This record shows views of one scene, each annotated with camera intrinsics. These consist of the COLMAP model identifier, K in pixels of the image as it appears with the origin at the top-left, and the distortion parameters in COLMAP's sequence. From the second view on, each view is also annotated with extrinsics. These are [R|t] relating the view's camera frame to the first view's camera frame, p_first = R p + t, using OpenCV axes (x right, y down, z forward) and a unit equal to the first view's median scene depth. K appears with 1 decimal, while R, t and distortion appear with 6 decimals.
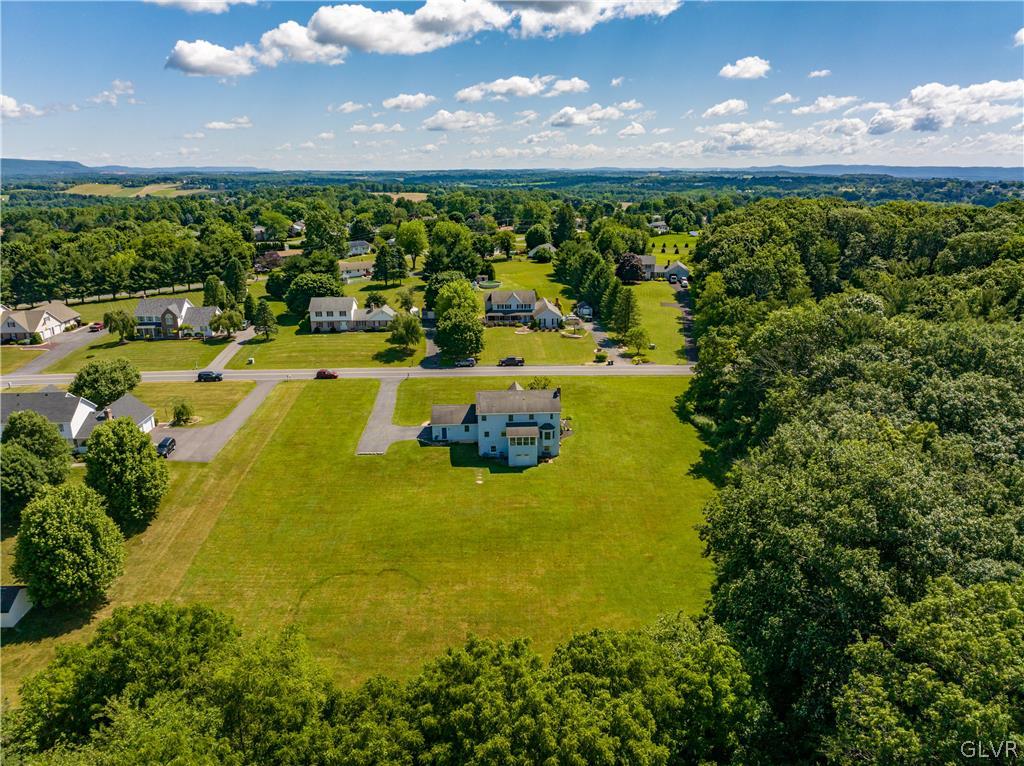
lens RADIAL K [[735.0, 0, 512.0], [0, 735.0, 383.0], [0, 0, 1]] dist [-0.029704, 0.000903]
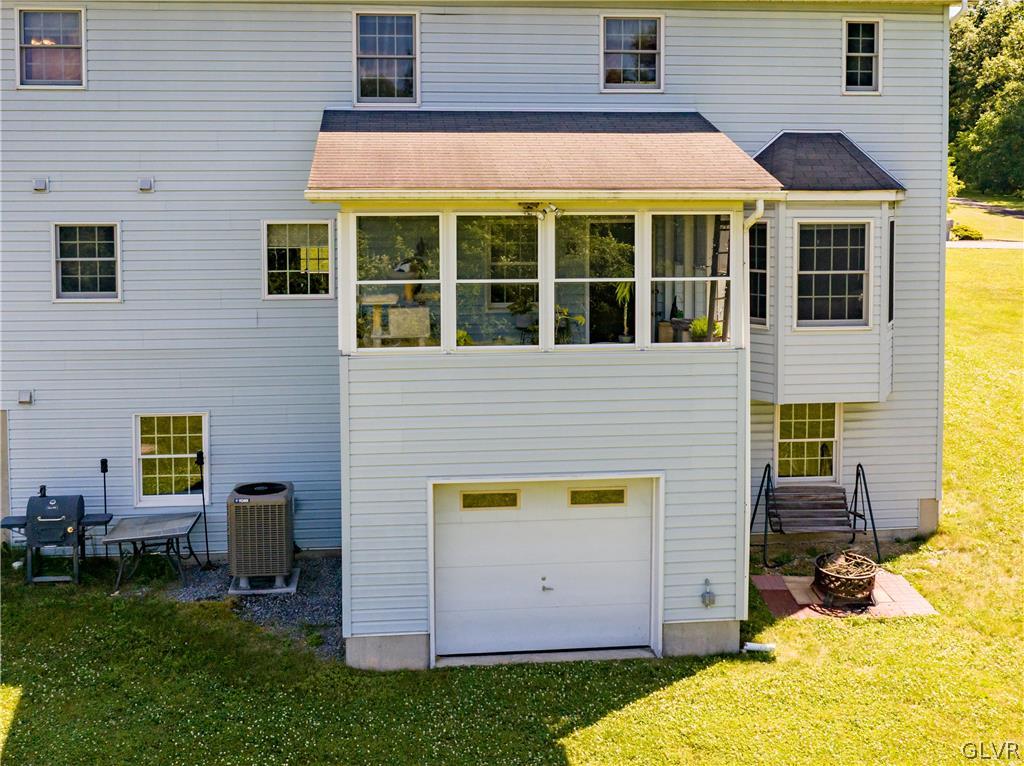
lens RADIAL K [[735.0, 0, 512.0], [0, 735.0, 383.0], [0, 0, 1]] dist [-0.029704, 0.000903]
pose [[0.997924, -0.001189, 0.064397, 0.006774], [0.020039, 0.955938, -0.292883, 0.106410], [-0.061212, 0.293565, 0.953977, 0.918819]]
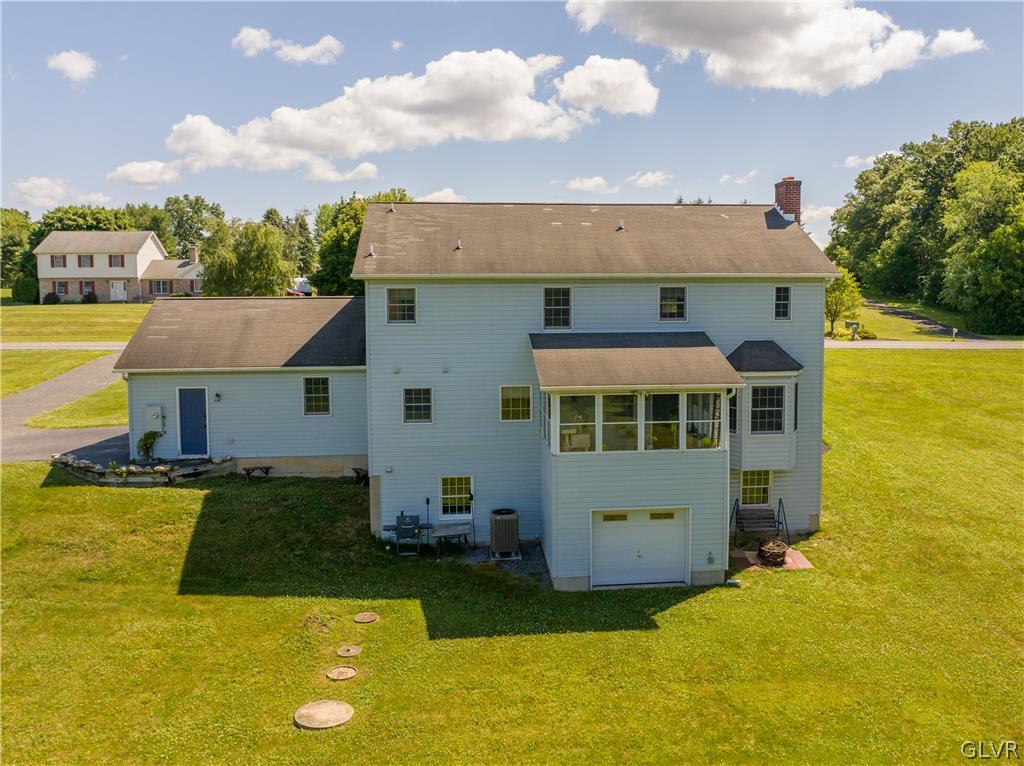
lens RADIAL K [[588.4, 0, 526.3], [0, 588.4, 412.8], [0, 0, 1]] dist [-0.037441, -0.000720]
pose [[0.998459, -0.004866, 0.055279, -0.016581], [0.020431, 0.958409, -0.284668, 0.110566], [-0.051595, 0.285358, 0.957031, 0.862520]]
